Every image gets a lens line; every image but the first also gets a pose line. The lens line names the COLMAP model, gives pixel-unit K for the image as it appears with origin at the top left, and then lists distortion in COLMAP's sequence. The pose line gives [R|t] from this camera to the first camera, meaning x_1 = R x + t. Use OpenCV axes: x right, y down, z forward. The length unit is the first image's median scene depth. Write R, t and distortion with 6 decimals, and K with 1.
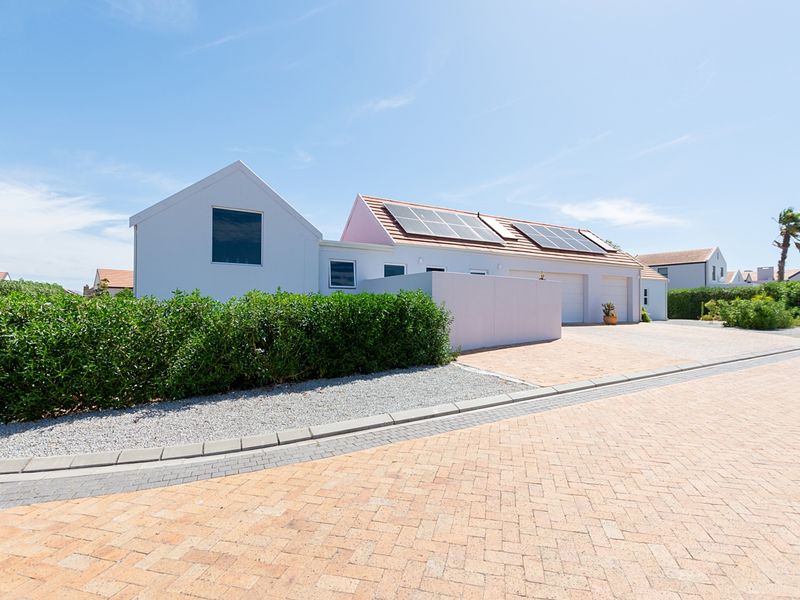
lens RADIAL K [[411.8, 0, 400.0], [0, 411.8, 300.0], [0, 0, 1]] dist [0.001709, -0.000642]
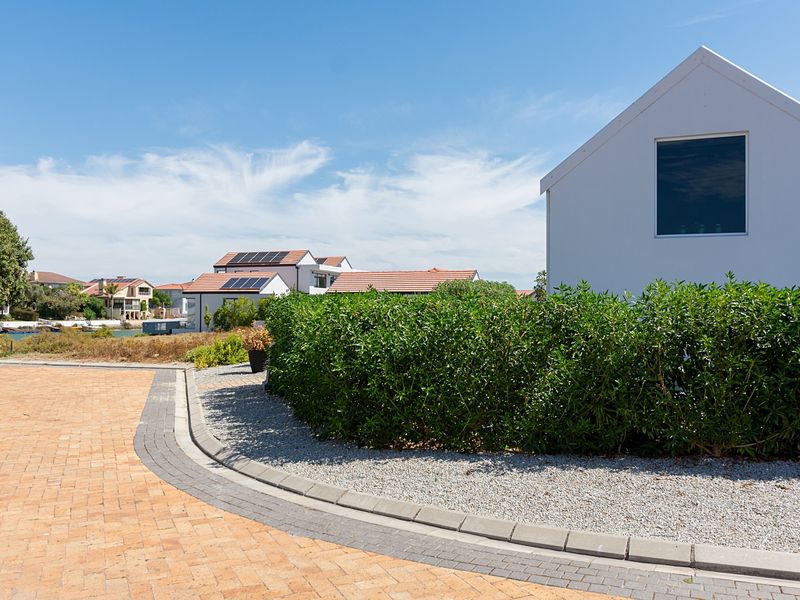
lens RADIAL K [[740.0, 0, 400.0], [0, 740.0, 300.0], [0, 0, 1]] dist [0.003419, -0.007682]
pose [[0.588256, -0.014910, -0.808537, 0.303355], [0.010147, 0.999887, -0.011056, 0.012408], [0.808611, -0.001700, 0.588341, 0.159990]]
